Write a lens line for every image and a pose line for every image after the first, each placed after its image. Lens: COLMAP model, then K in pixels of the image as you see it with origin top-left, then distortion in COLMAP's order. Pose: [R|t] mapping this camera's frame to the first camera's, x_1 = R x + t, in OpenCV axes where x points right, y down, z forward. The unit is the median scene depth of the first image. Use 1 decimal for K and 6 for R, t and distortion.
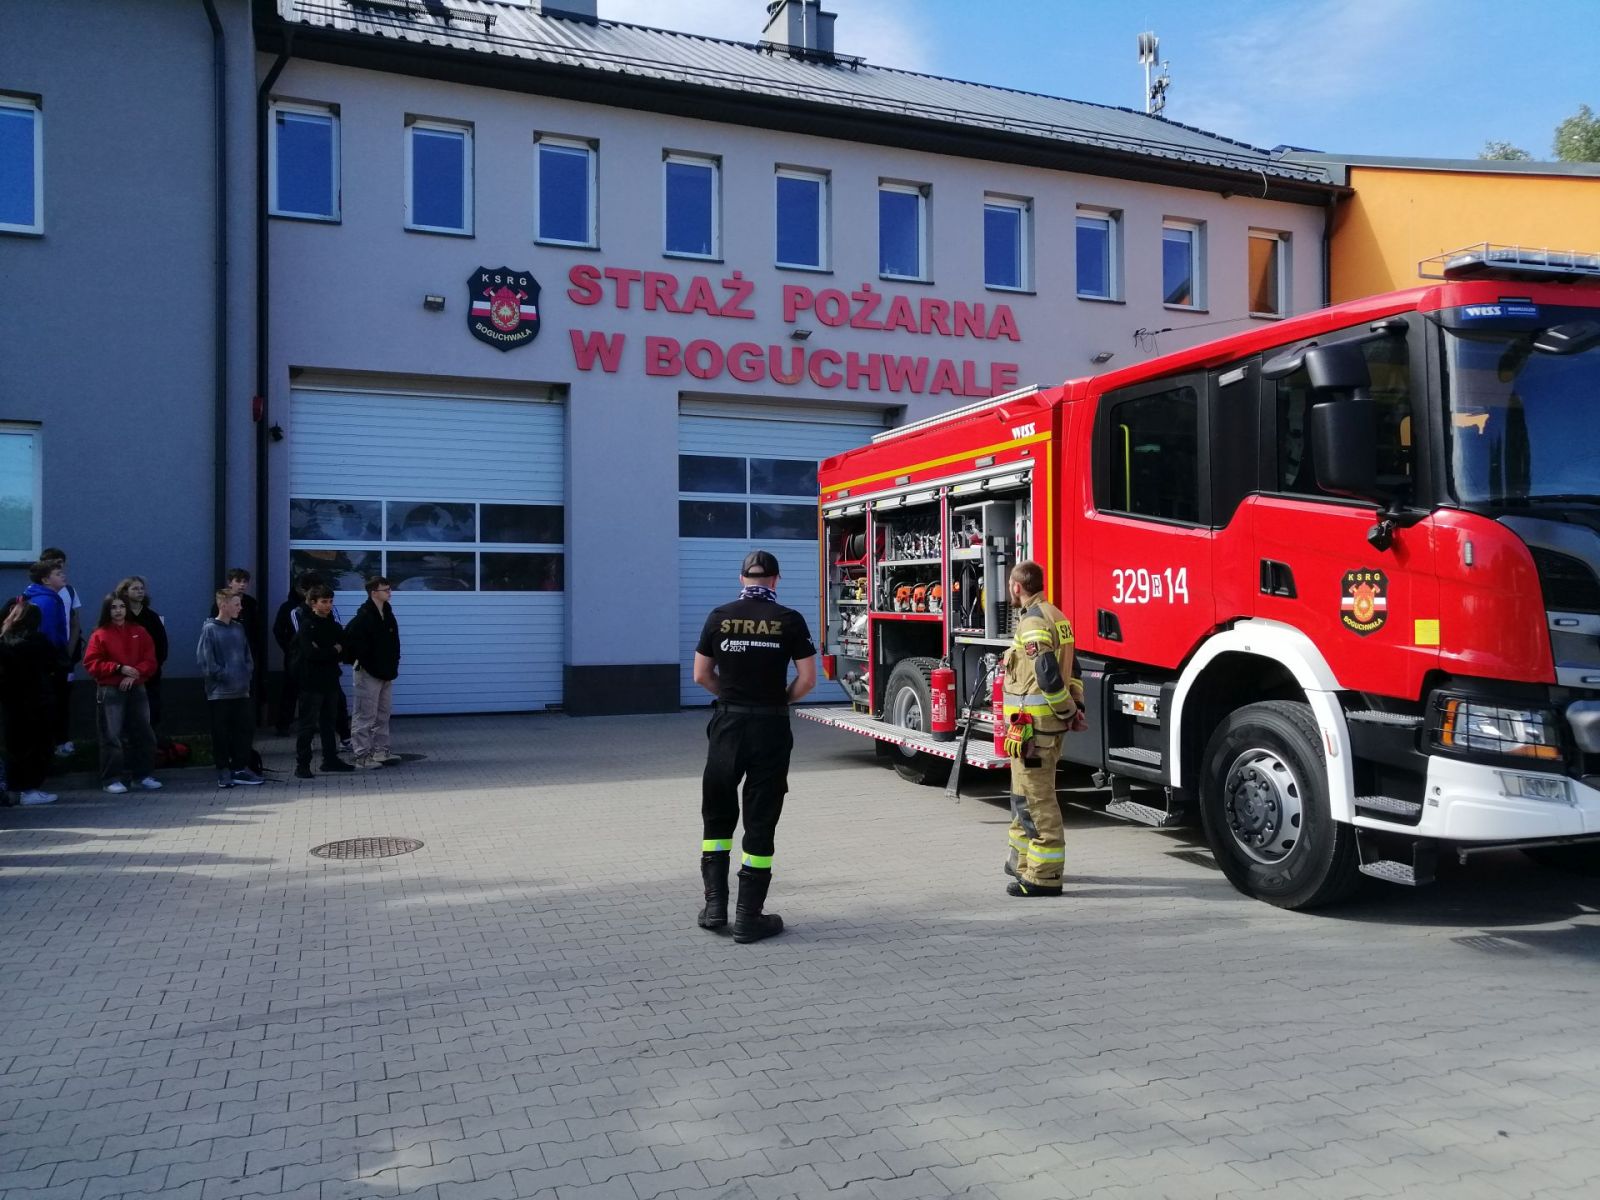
lens RADIAL K [[1232.5, 0, 819.2], [0, 1232.5, 594.2], [0, 0, 1]] dist [-0.016766, 0.041993]
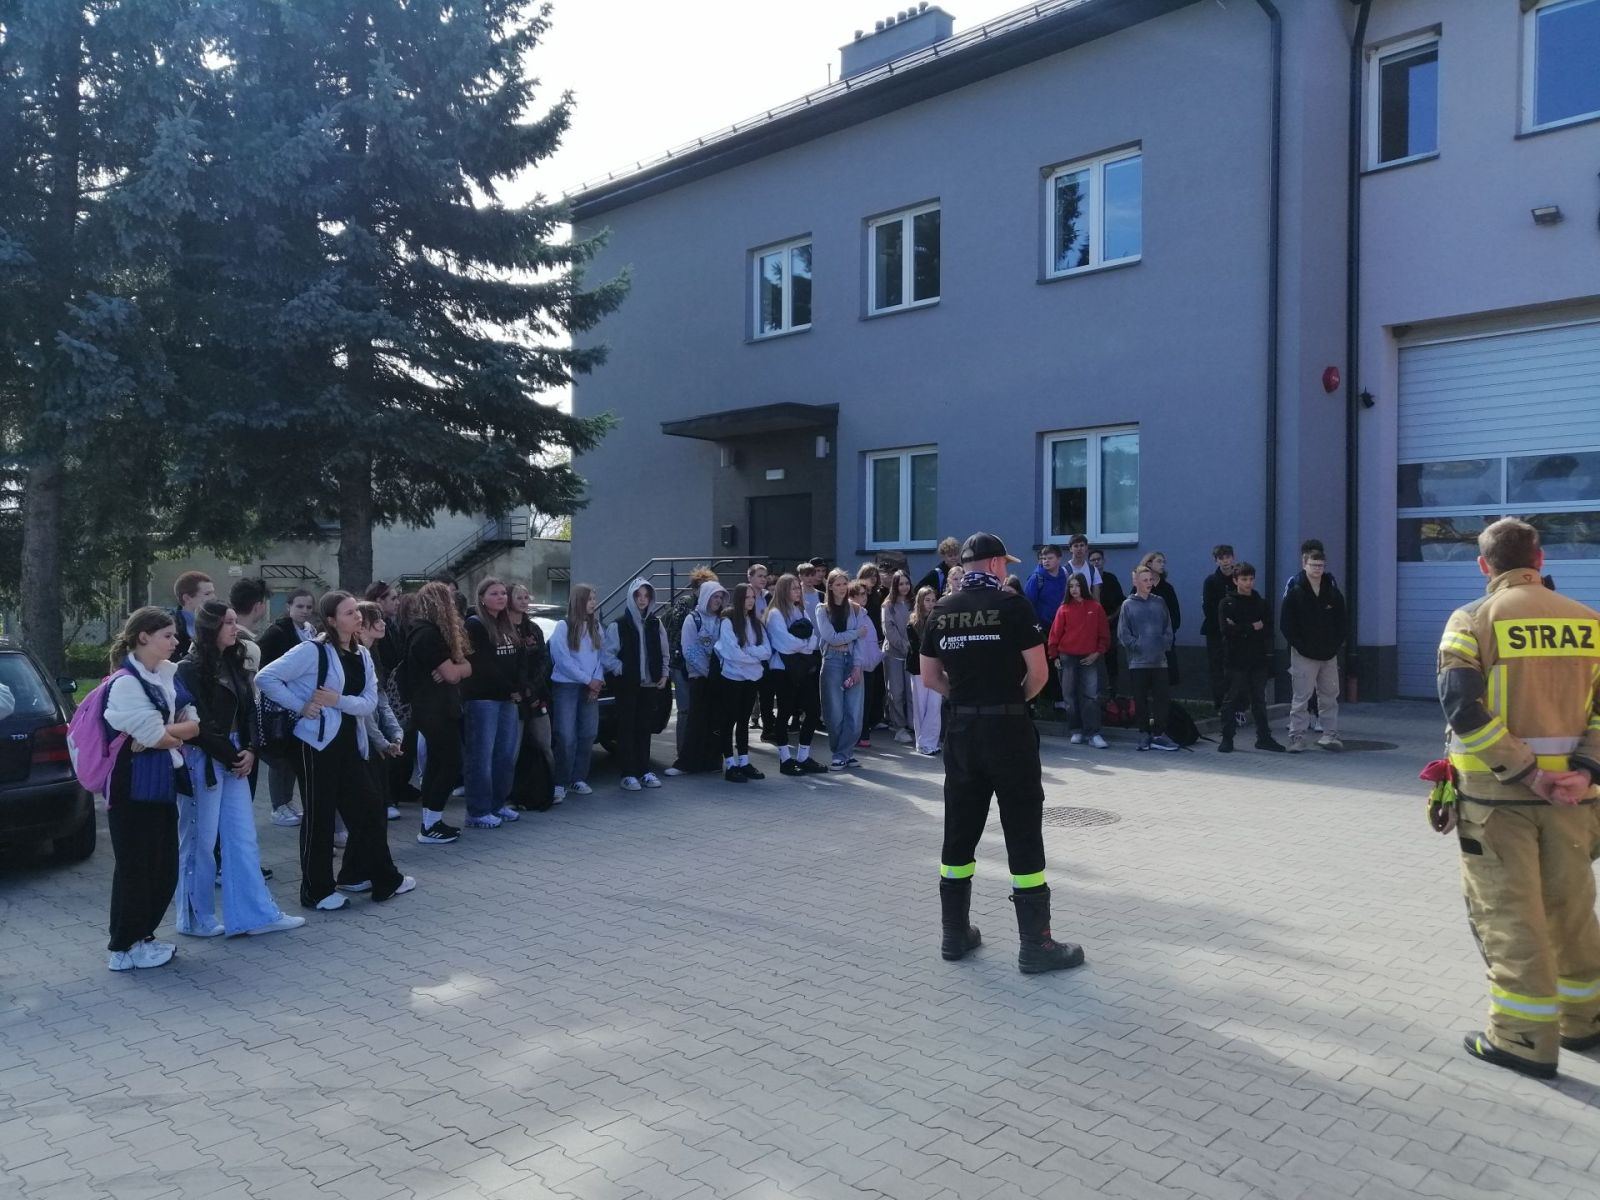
lens RADIAL K [[1245.2, 0, 809.3], [0, 1245.2, 594.0], [0, 0, 1]] dist [-0.015371, 0.059125]
pose [[0.411388, 0.007610, -0.911429, 0.769638], [0.020166, 0.999644, 0.017449, -0.010800], [0.911237, -0.025558, 0.411088, 0.550339]]
